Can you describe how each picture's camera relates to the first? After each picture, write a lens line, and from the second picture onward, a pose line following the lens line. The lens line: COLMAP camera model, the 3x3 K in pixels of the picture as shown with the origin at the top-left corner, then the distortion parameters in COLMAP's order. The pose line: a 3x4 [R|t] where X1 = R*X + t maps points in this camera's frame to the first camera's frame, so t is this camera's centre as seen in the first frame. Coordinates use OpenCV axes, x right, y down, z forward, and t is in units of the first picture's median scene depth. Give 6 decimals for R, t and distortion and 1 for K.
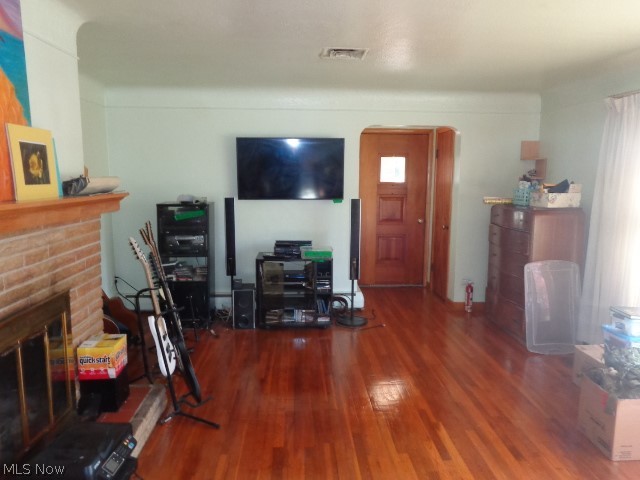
lens RADIAL K [[481.5, 0, 316.9], [0, 481.5, 240.4], [0, 0, 1]] dist [-0.000819, -0.001342]
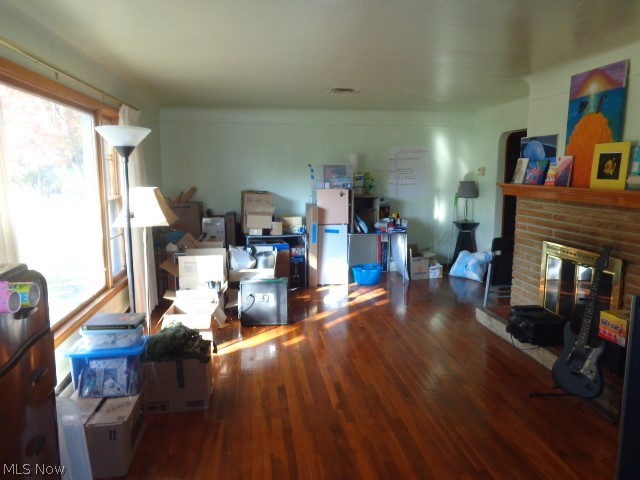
lens RADIAL K [[481.5, 0, 323.7], [0, 481.5, 239.9], [0, 0, 1]] dist [-0.000819, -0.001342]
pose [[-0.994971, 0.005080, -0.100035, 0.405469], [-0.022998, 0.960447, 0.277513, -0.277544], [0.097488, 0.278417, -0.955500, 2.007680]]
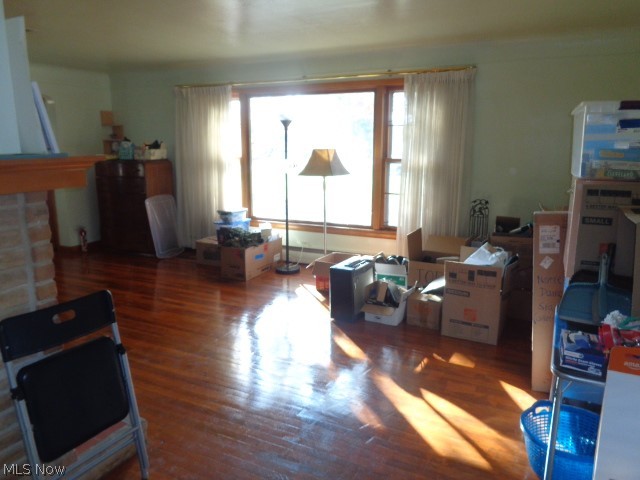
lens RADIAL K [[481.5, 0, 320.0], [0, 481.5, 239.5], [0, 0, 1]] dist [-0.000819, -0.001342]
pose [[0.491643, -0.182017, 0.851561, -0.829287], [0.125097, 0.982530, 0.137788, 0.049635], [-0.861764, 0.038785, 0.505824, -0.253306]]
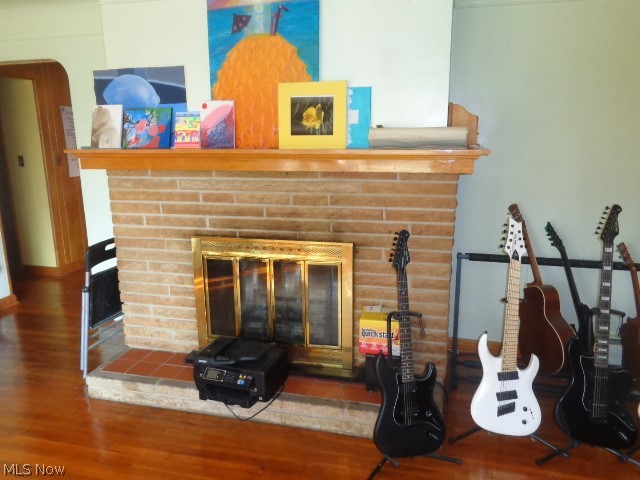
lens RADIAL K [[481.5, 0, 318.9], [0, 481.5, 238.6], [0, 0, 1]] dist [-0.000819, -0.001342]
pose [[-0.283904, 0.208224, -0.935971, 0.400695], [-0.123268, 0.960110, 0.250985, -0.136630], [0.950896, 0.186631, -0.246912, 1.085002]]
